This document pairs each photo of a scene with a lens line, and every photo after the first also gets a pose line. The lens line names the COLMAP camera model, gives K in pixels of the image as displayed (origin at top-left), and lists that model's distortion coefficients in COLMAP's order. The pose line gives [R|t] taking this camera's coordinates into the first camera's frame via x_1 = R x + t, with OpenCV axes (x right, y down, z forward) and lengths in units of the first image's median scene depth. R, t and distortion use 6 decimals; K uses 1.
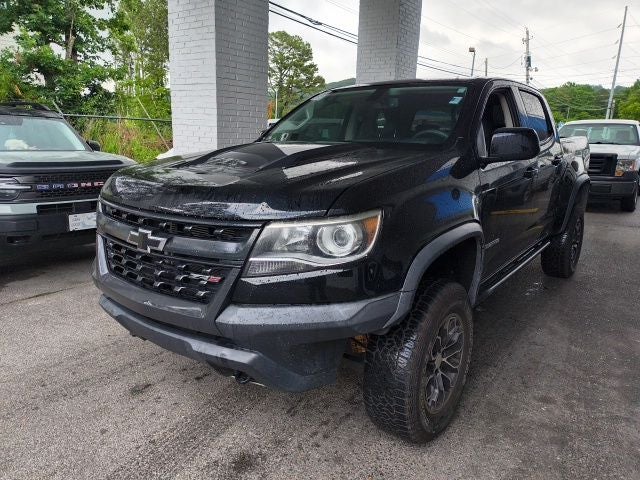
lens RADIAL K [[467.7, 0, 320.0], [0, 467.7, 240.0], [0, 0, 1]] dist [0.028587, -0.037158]
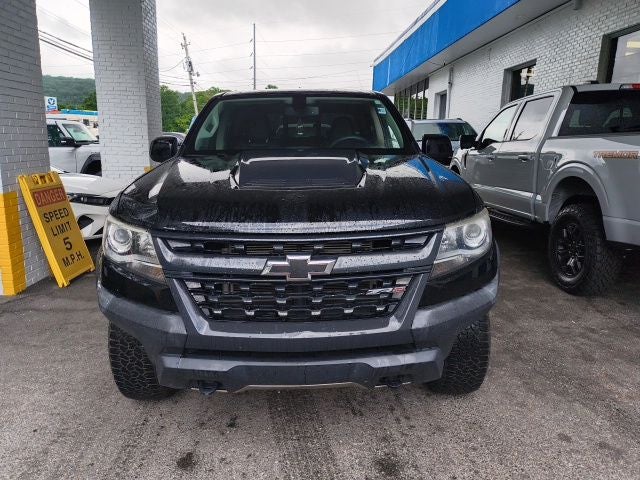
lens RADIAL K [[467.7, 0, 320.0], [0, 467.7, 240.0], [0, 0, 1]] dist [0.028587, -0.037158]
pose [[0.778205, -0.150420, 0.609730, -0.588129], [0.151684, 0.987167, 0.049938, -0.060151], [-0.609417, 0.053624, 0.791034, 0.183702]]
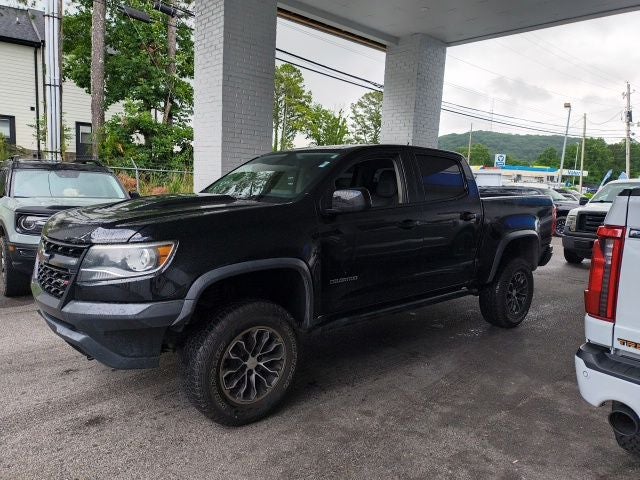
lens RADIAL K [[462.1, 0, 316.0], [0, 462.1, 247.3], [0, 0, 1]] dist [0.036254, -0.037423]
pose [[0.978606, 0.042329, -0.201344, 0.520656], [-0.061017, 0.994292, -0.087529, 0.032456], [0.196489, 0.097942, 0.975602, -0.185207]]
